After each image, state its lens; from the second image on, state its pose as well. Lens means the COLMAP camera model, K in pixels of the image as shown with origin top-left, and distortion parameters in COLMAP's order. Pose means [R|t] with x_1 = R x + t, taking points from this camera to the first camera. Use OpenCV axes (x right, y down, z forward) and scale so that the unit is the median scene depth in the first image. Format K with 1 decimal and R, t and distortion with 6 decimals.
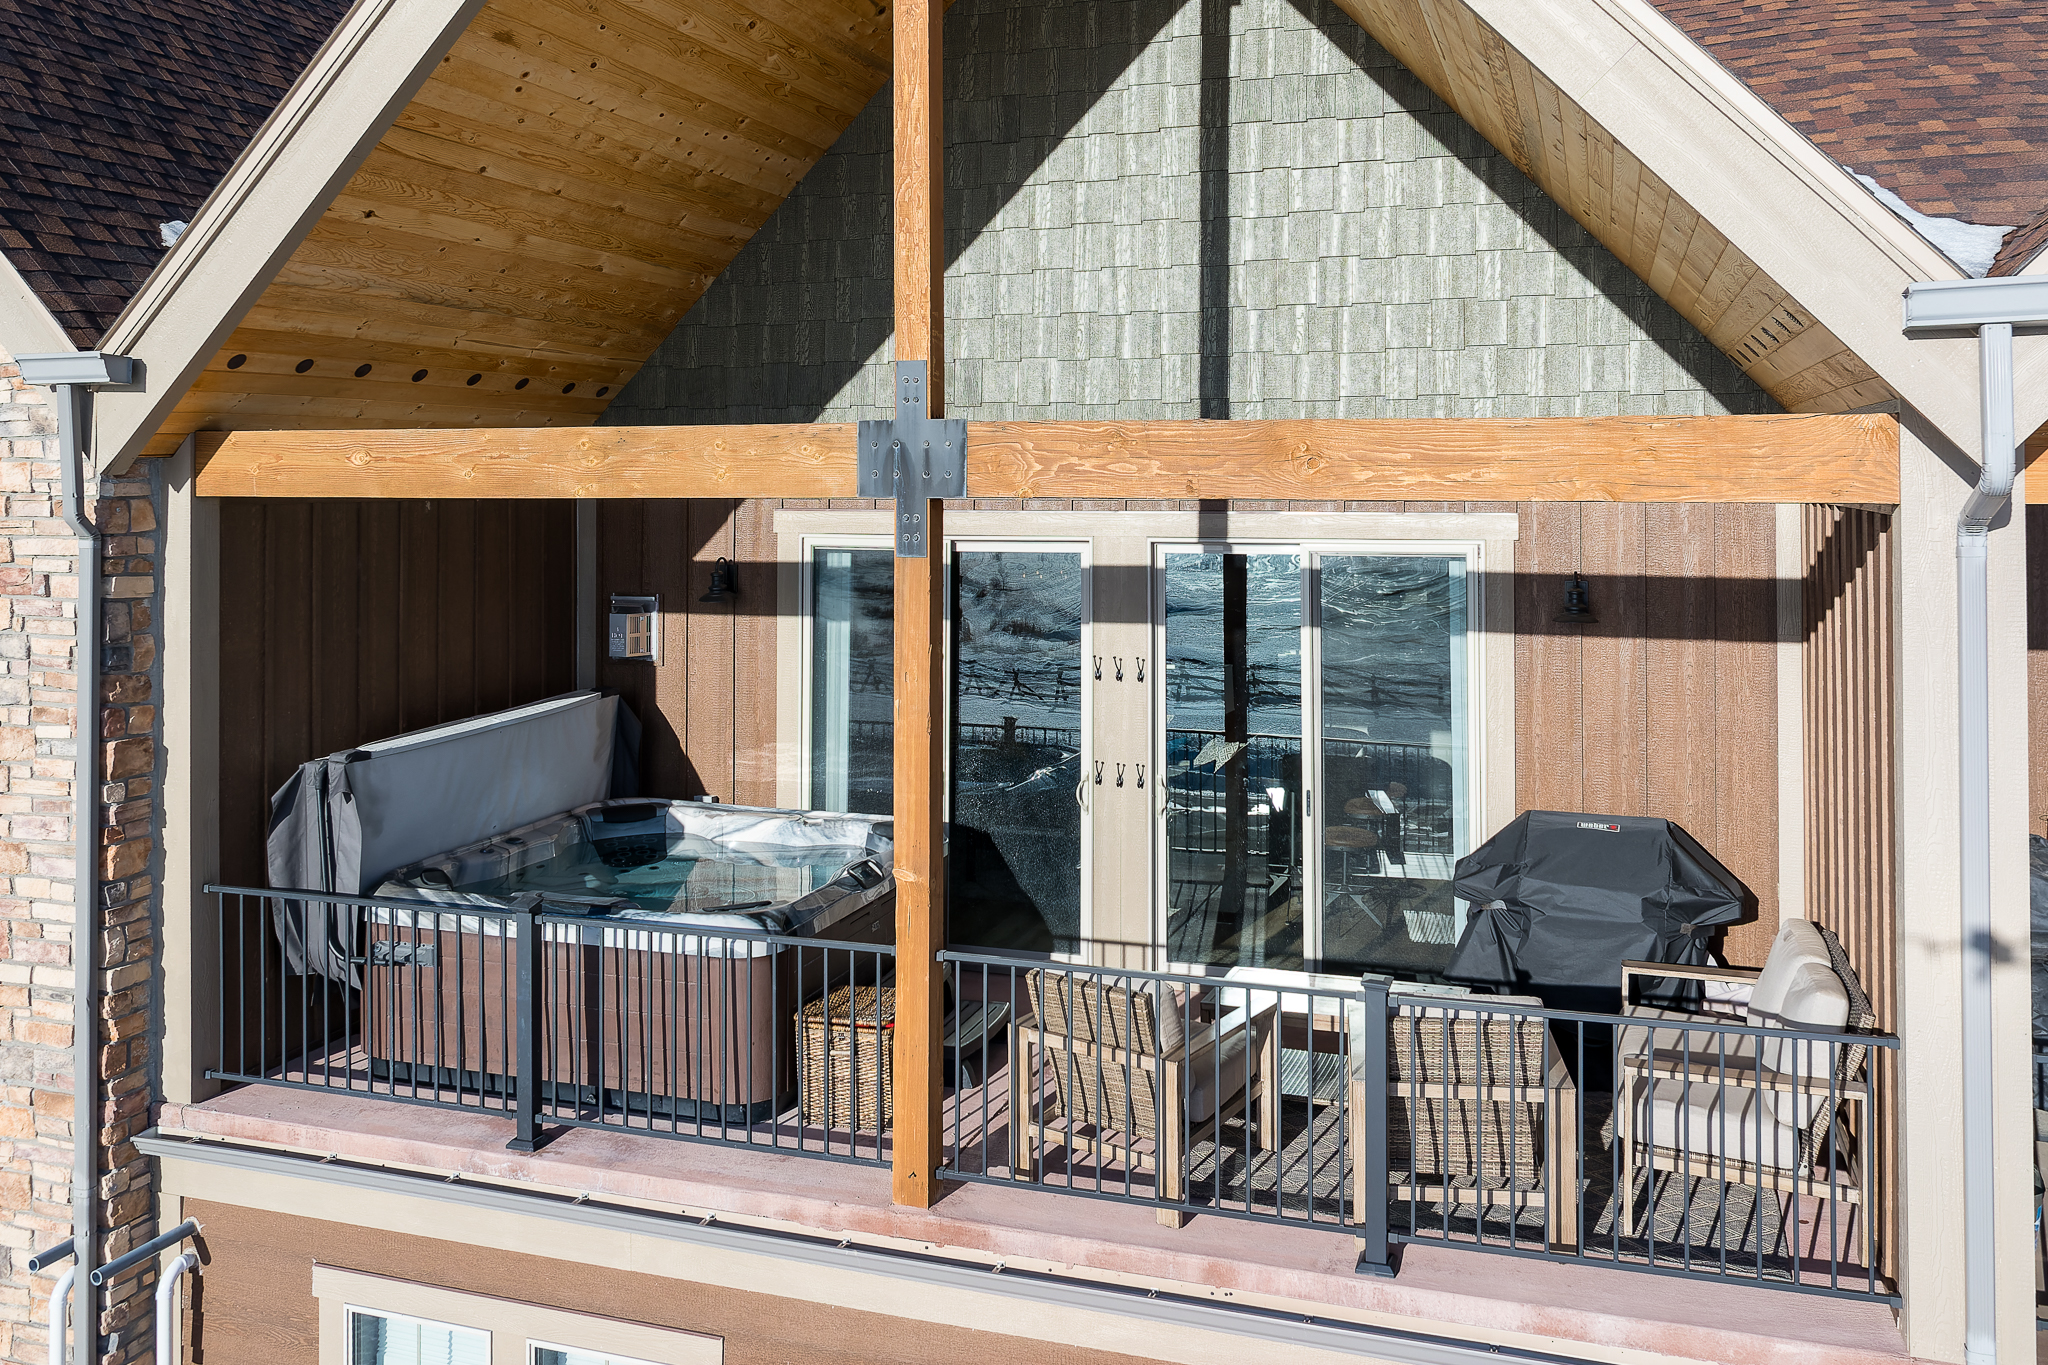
lens RADIAL K [[1673.4, 0, 1133.6], [0, 1673.4, 462.2], [0, 0, 1]] dist [0.007287, -0.009413]
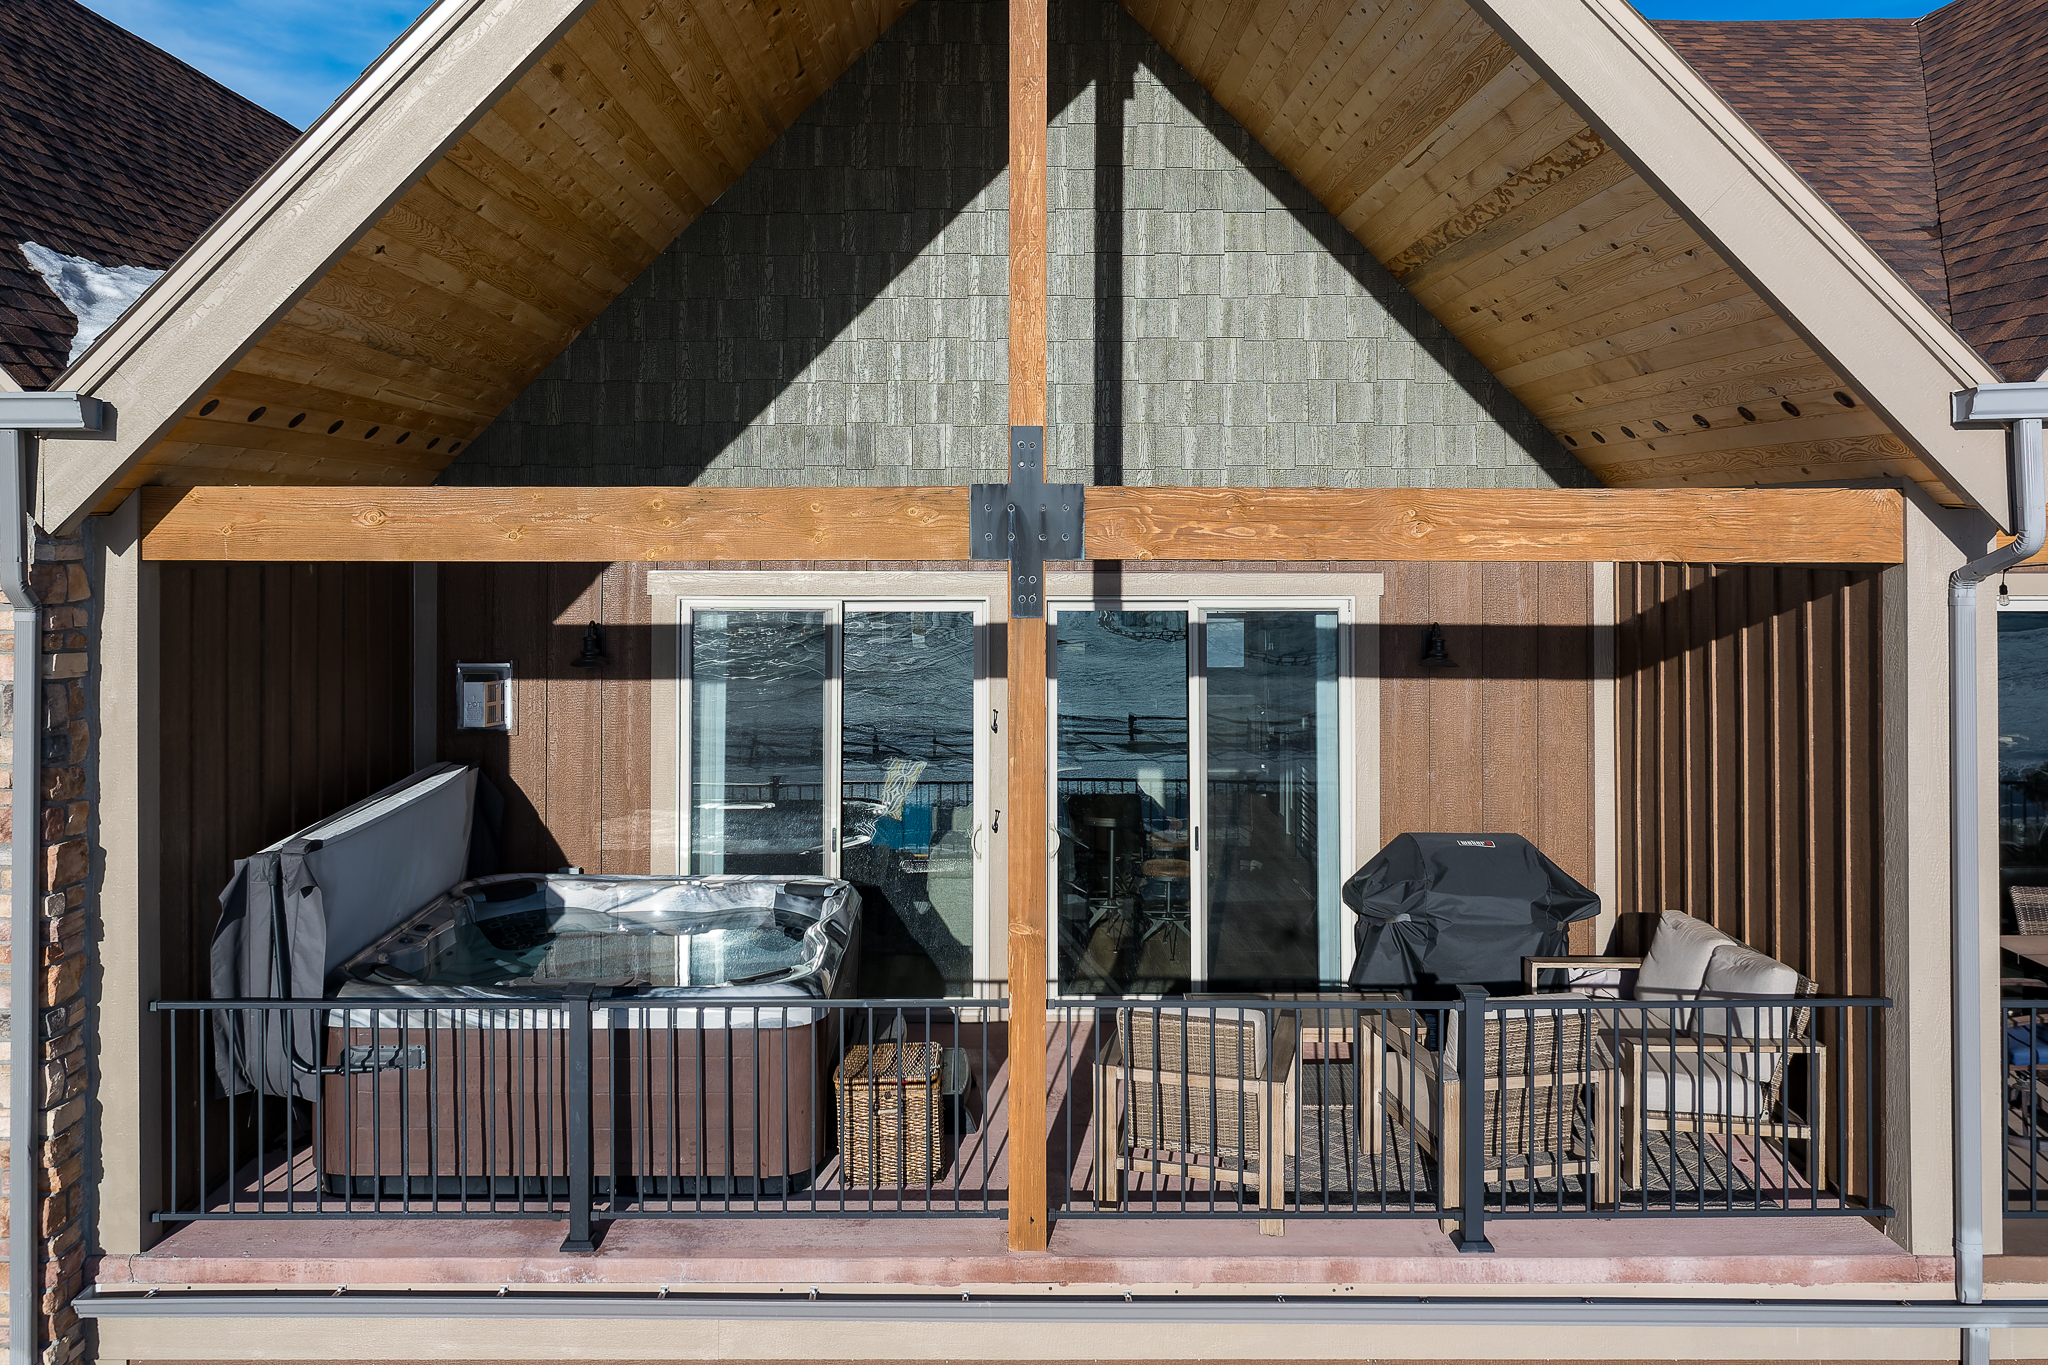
lens RADIAL K [[1555.0, 0, 1034.5], [0, 1555.0, 536.5], [0, 0, 1]] dist [-0.001715, 0.002923]
pose [[0.951427, 0.001836, 0.307868, -0.334779], [-0.004469, 0.999959, 0.007848, -0.000434], [-0.307841, -0.008843, 0.951397, 0.076990]]
